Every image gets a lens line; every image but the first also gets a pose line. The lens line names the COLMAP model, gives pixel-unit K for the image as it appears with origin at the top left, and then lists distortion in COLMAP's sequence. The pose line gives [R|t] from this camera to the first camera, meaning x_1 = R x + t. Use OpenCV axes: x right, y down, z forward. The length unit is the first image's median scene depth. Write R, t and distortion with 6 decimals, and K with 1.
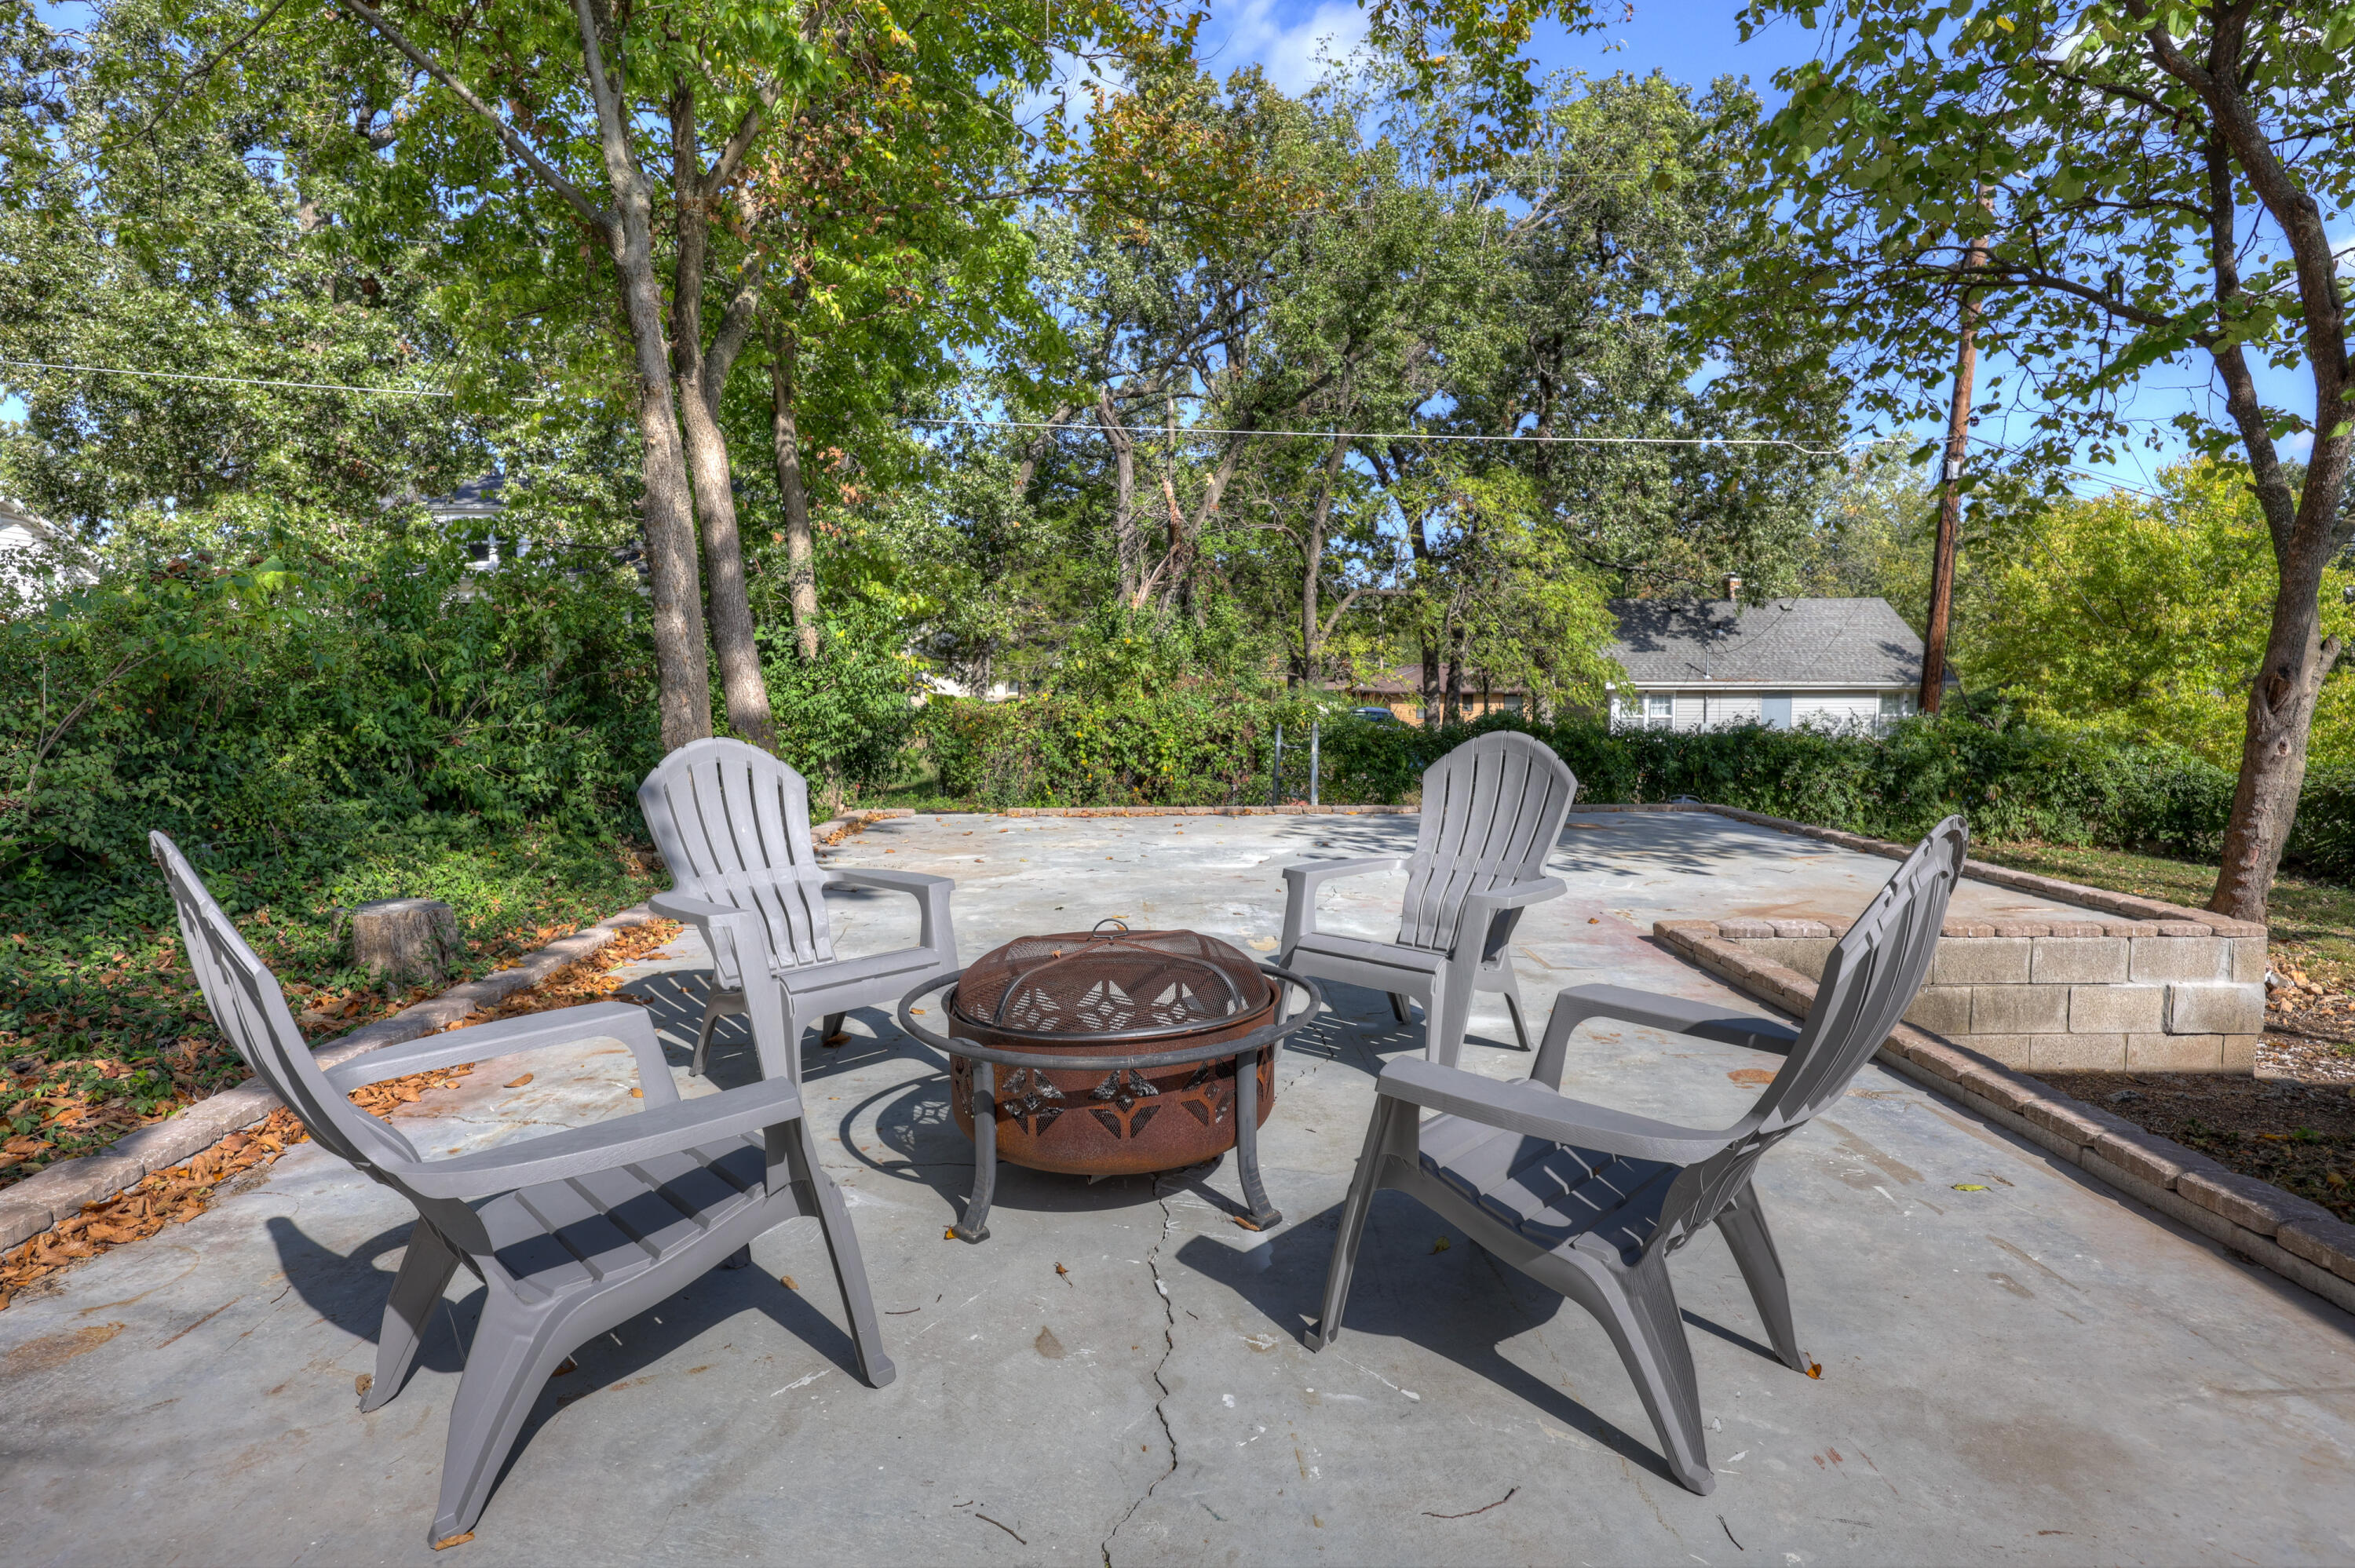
lens RADIAL K [[1302.0, 0, 1177.5], [0, 1302.0, 784.0], [0, 0, 1]] dist [-0.030020, 0.000013]
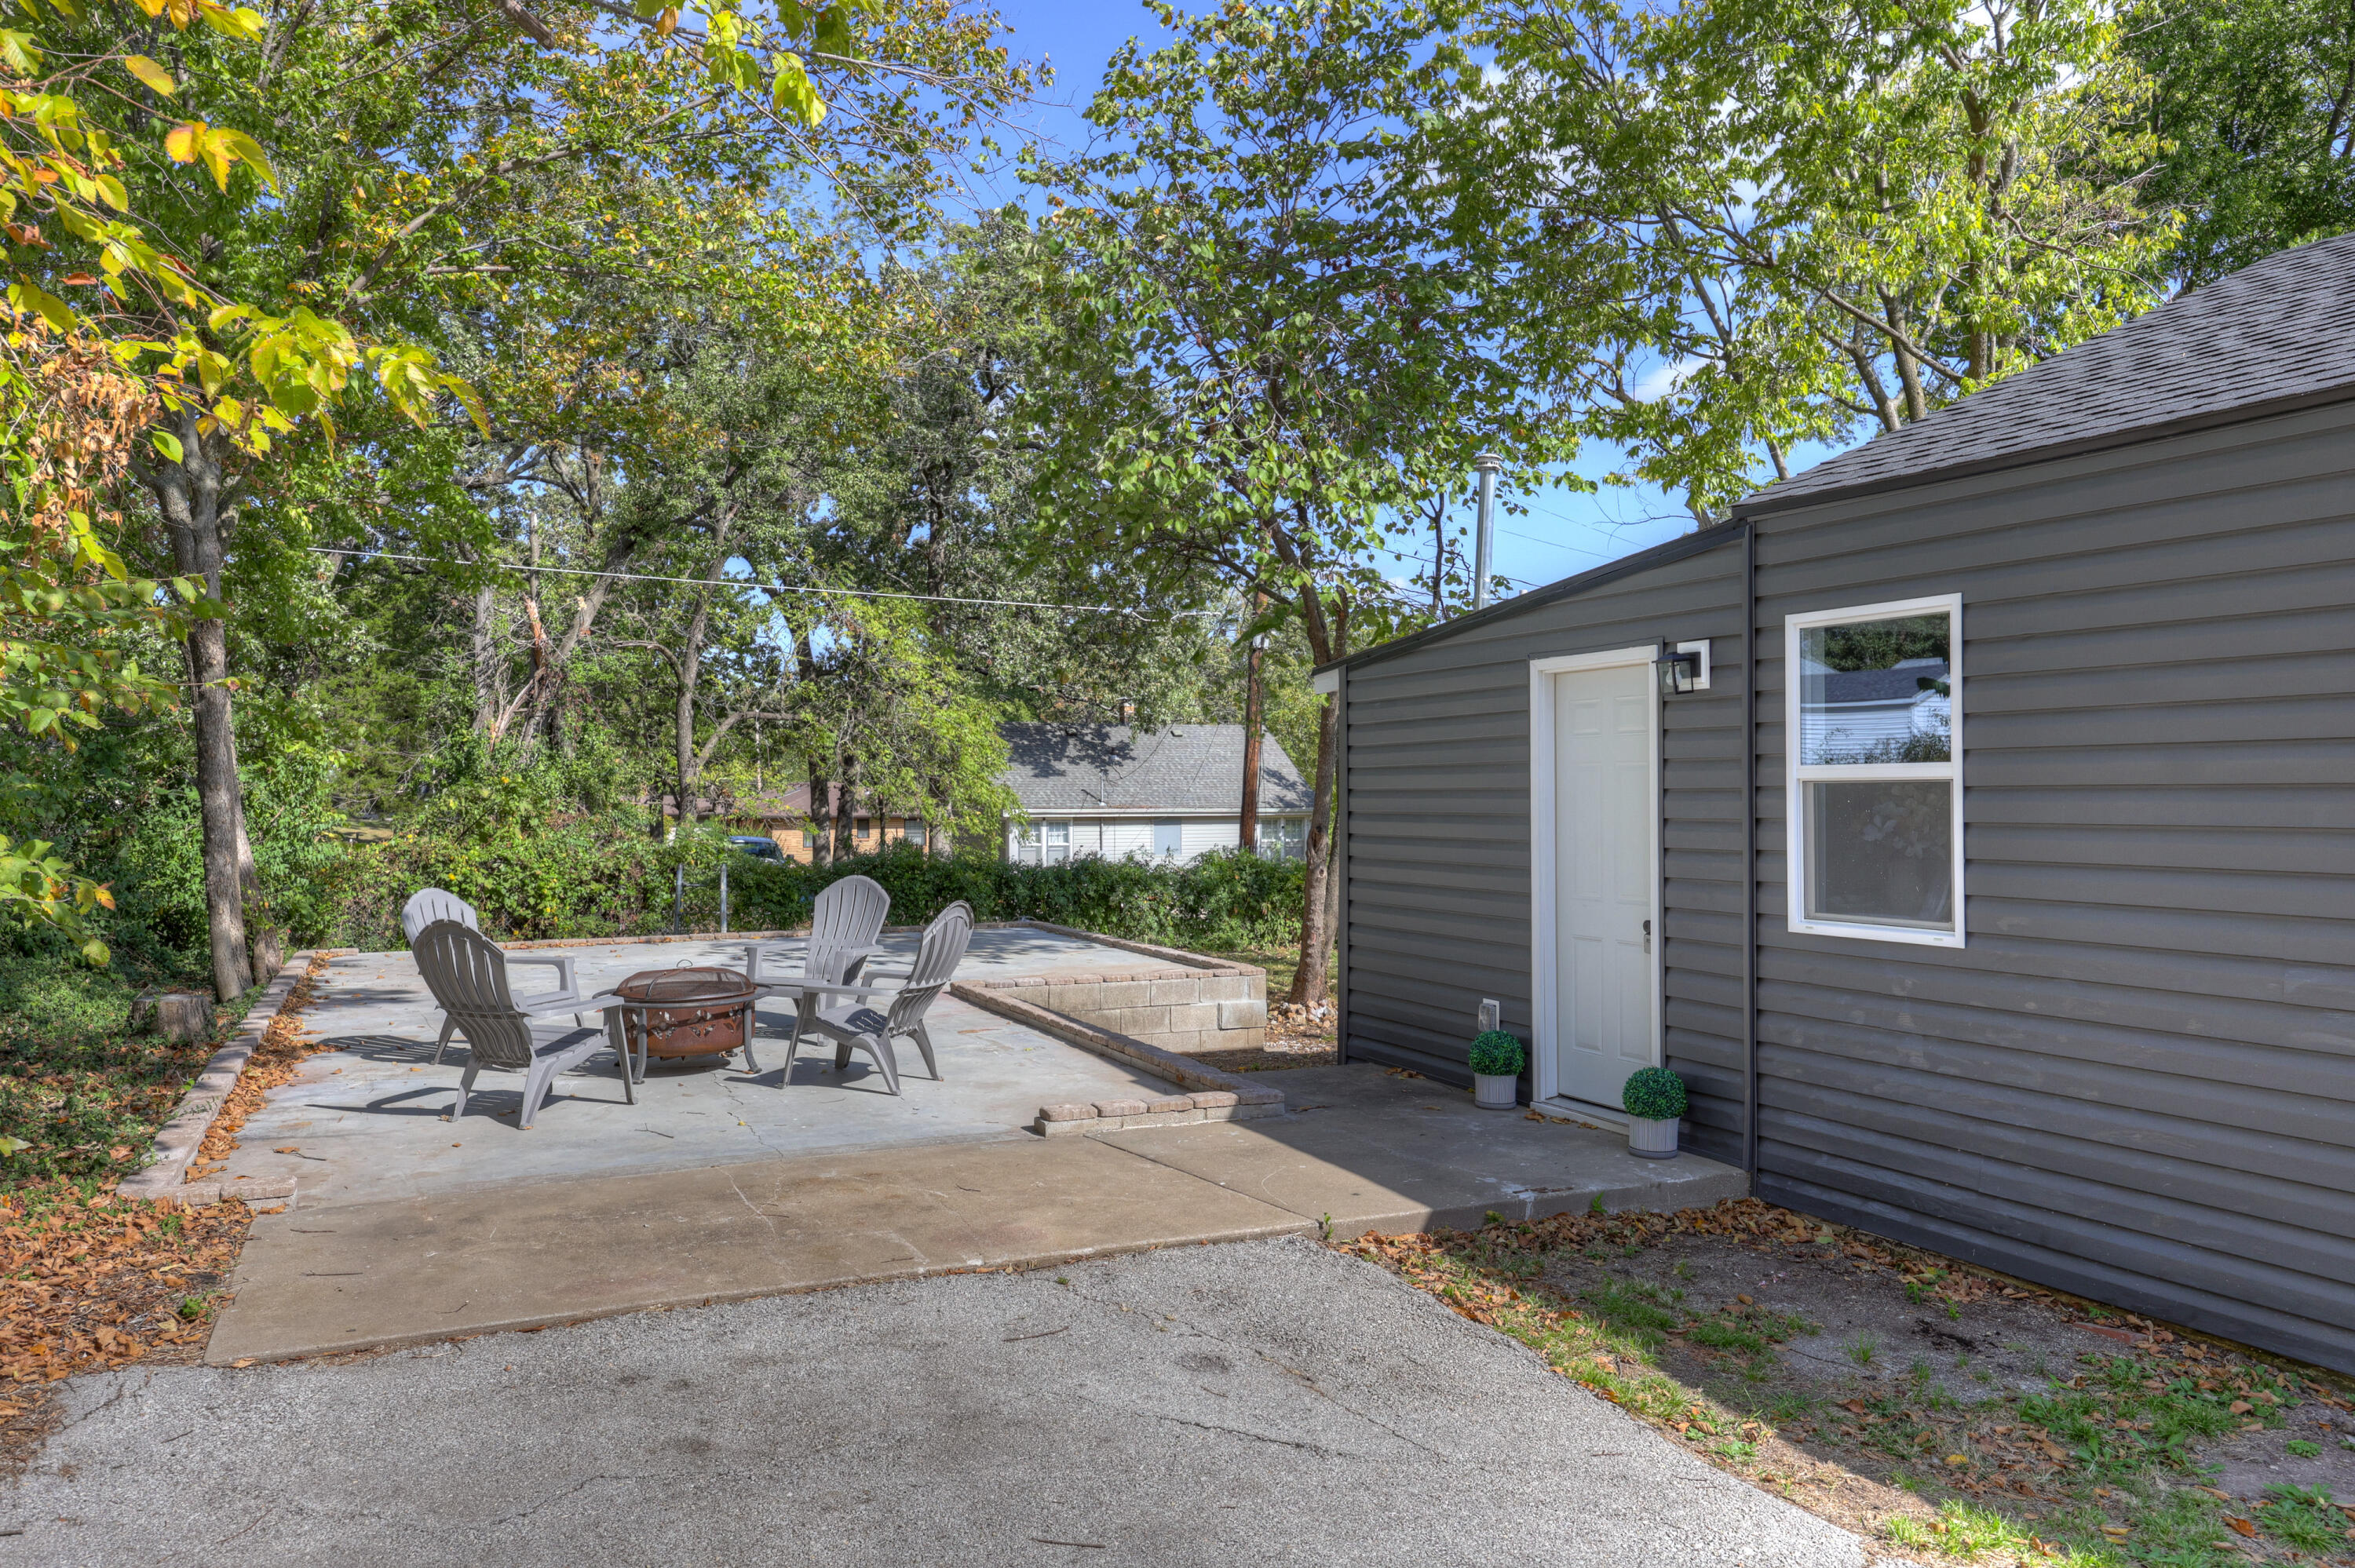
lens RADIAL K [[1634.9, 0, 1177.5], [0, 1634.9, 784.0], [0, 0, 1]] dist [0.014113, 0.000466]
pose [[0.918409, 0.002621, 0.395624, -0.046378], [0.031648, 0.996287, -0.080067, 0.005638], [-0.394365, 0.086054, 0.914916, -0.242419]]
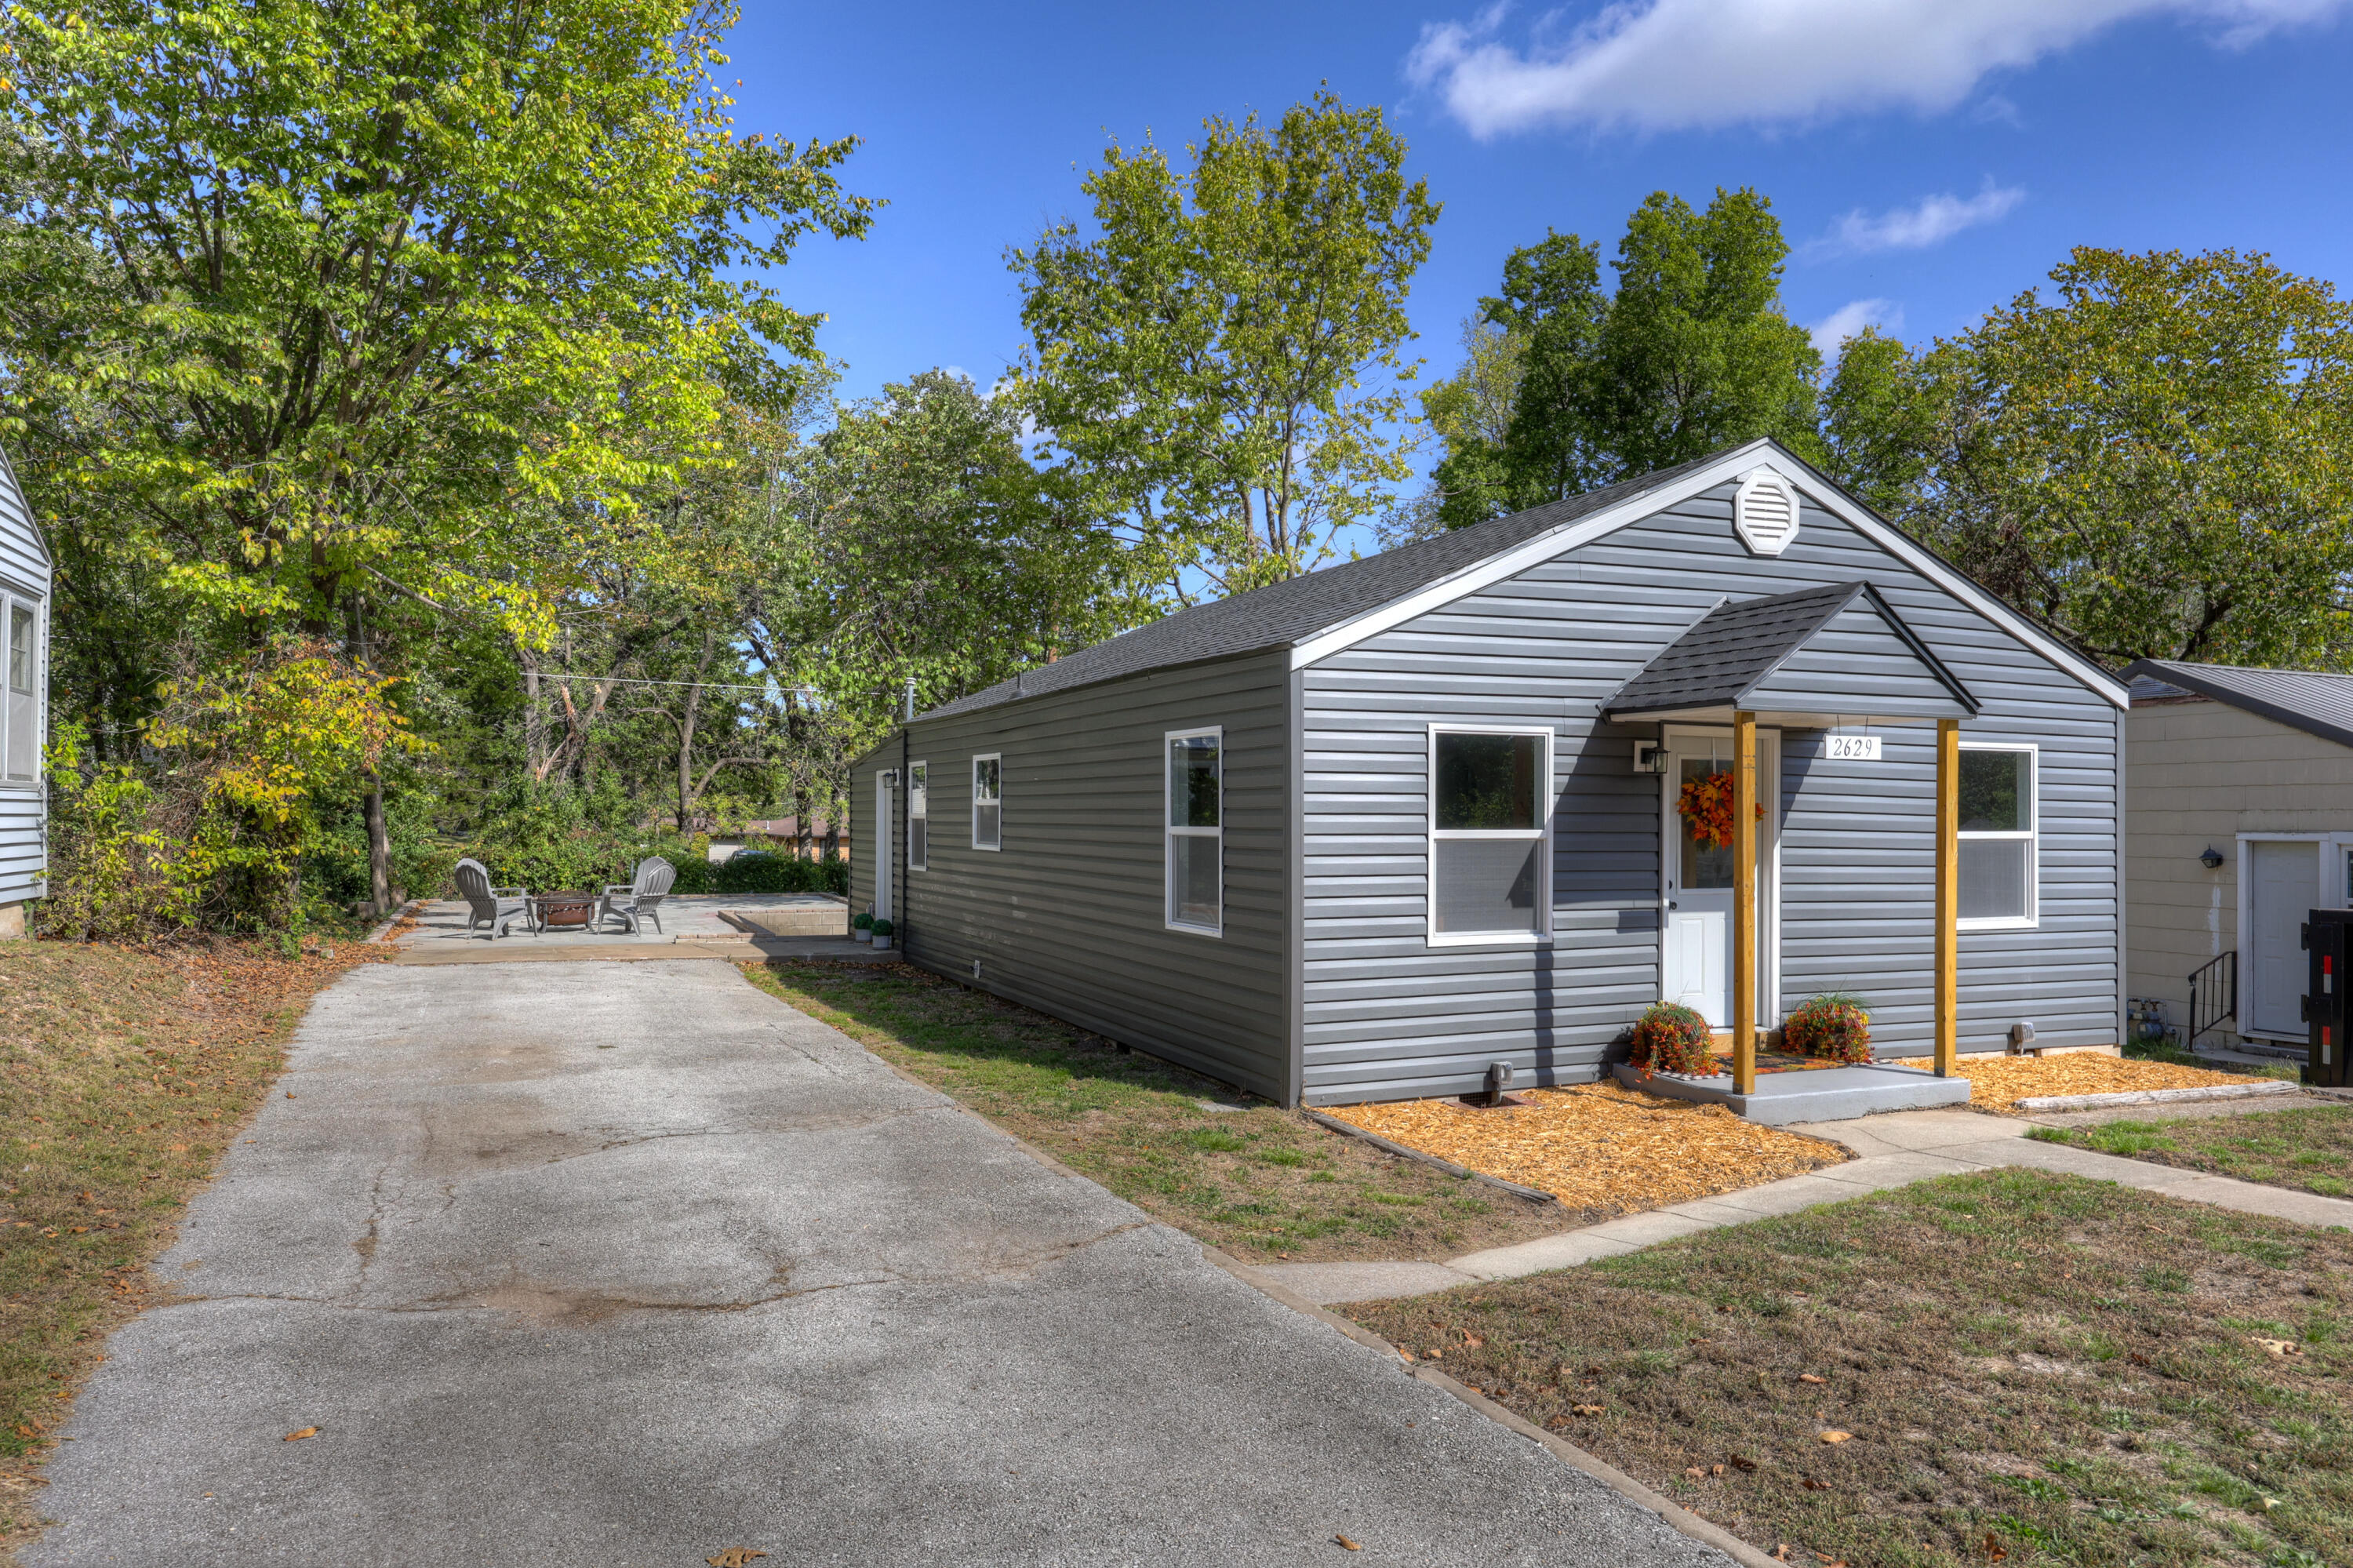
lens RADIAL K [[1538.6, 0, 1191.3], [0, 1538.6, 814.5], [0, 0, 1]] dist [0.001887, 0.000540]
pose [[0.926103, 0.007859, 0.377188, -0.006835], [0.023017, 0.996744, -0.077280, 0.042734], [-0.376567, 0.080251, 0.922907, -0.746175]]
